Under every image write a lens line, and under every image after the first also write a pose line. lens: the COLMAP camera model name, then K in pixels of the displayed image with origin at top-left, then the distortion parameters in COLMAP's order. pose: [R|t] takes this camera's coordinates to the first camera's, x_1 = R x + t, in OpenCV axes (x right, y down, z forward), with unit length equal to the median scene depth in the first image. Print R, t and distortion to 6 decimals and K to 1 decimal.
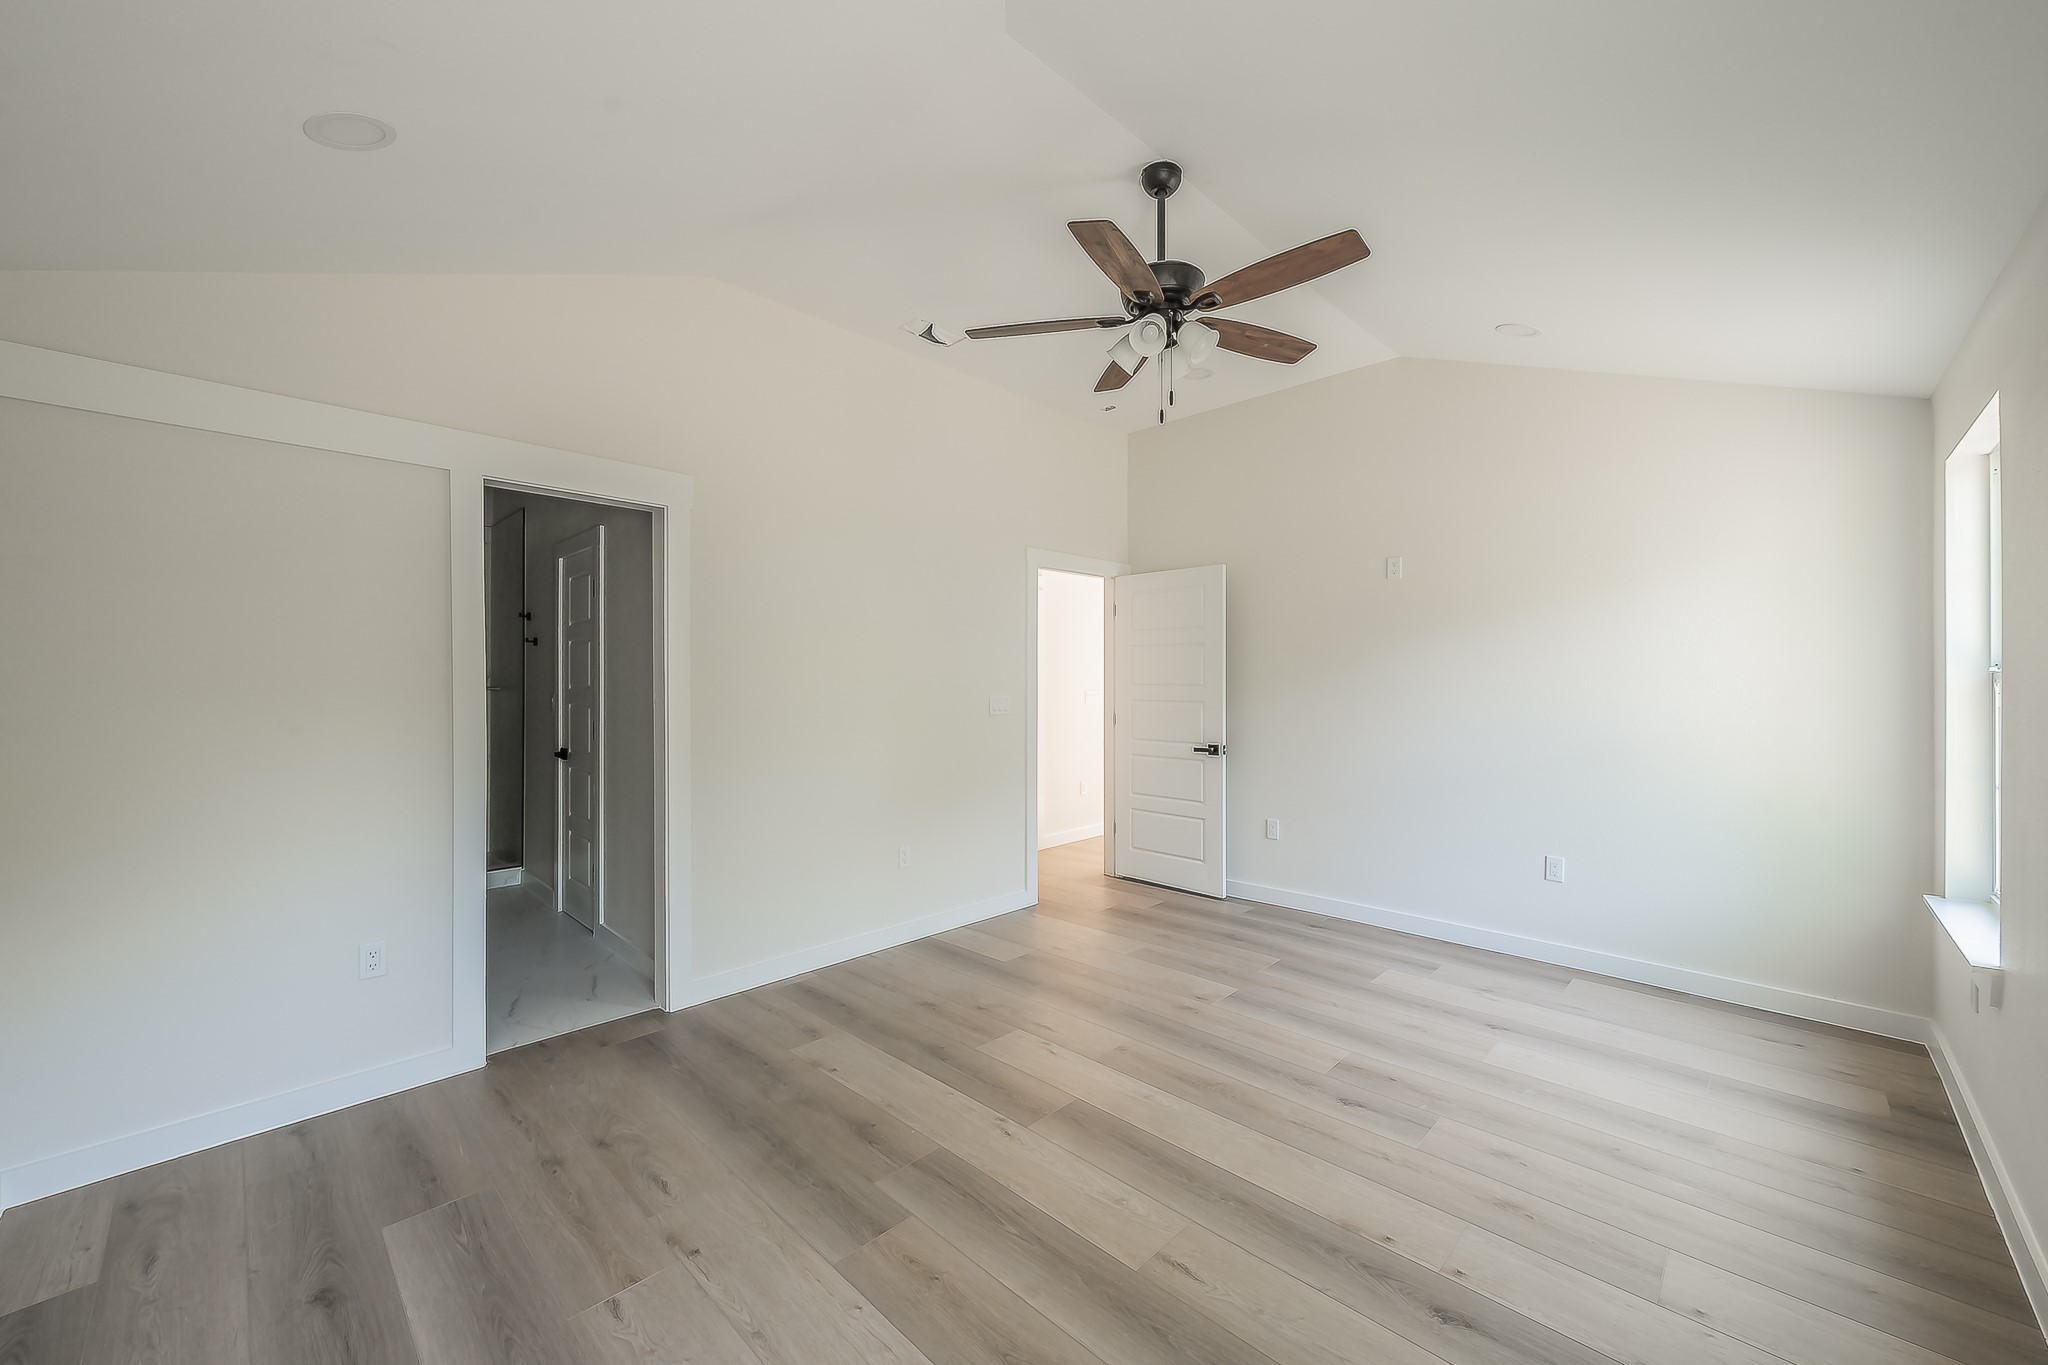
lens RADIAL K [[795.0, 0, 1017.2], [0, 795.0, 669.8], [0, 0, 1]] dist [-0.001196, -0.000099]
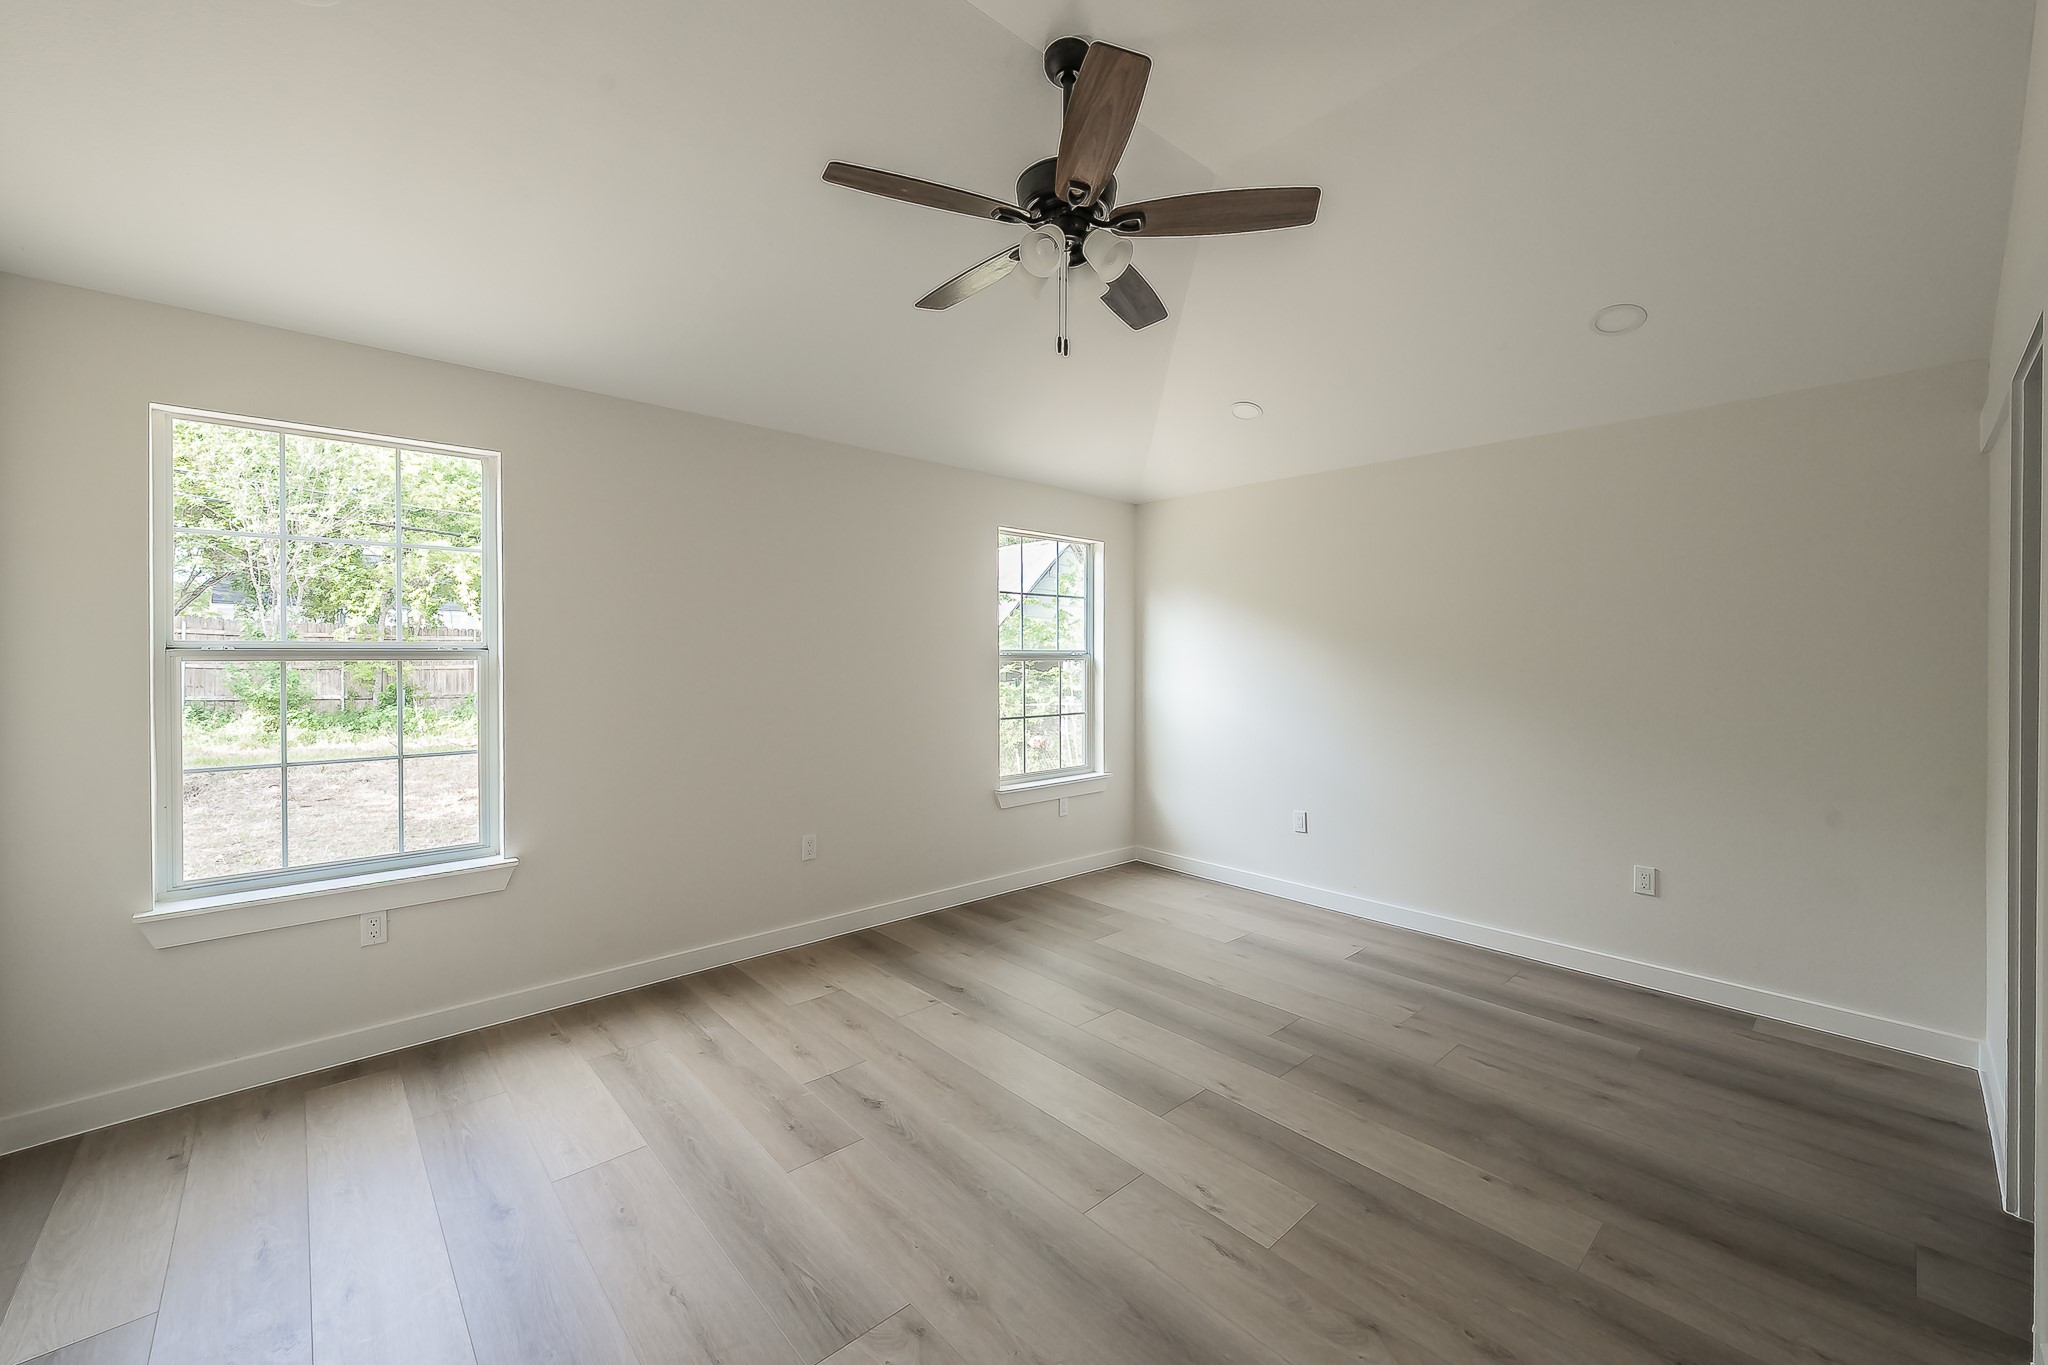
lens RADIAL K [[795.0, 0, 1017.2], [0, 795.0, 669.8], [0, 0, 1]] dist [-0.001196, -0.000099]
pose [[-0.998508, -0.003905, 0.054462, 0.178963], [-0.003826, 0.999991, 0.001555, 0.017809], [-0.054468, 0.001344, -0.998515, 1.787998]]
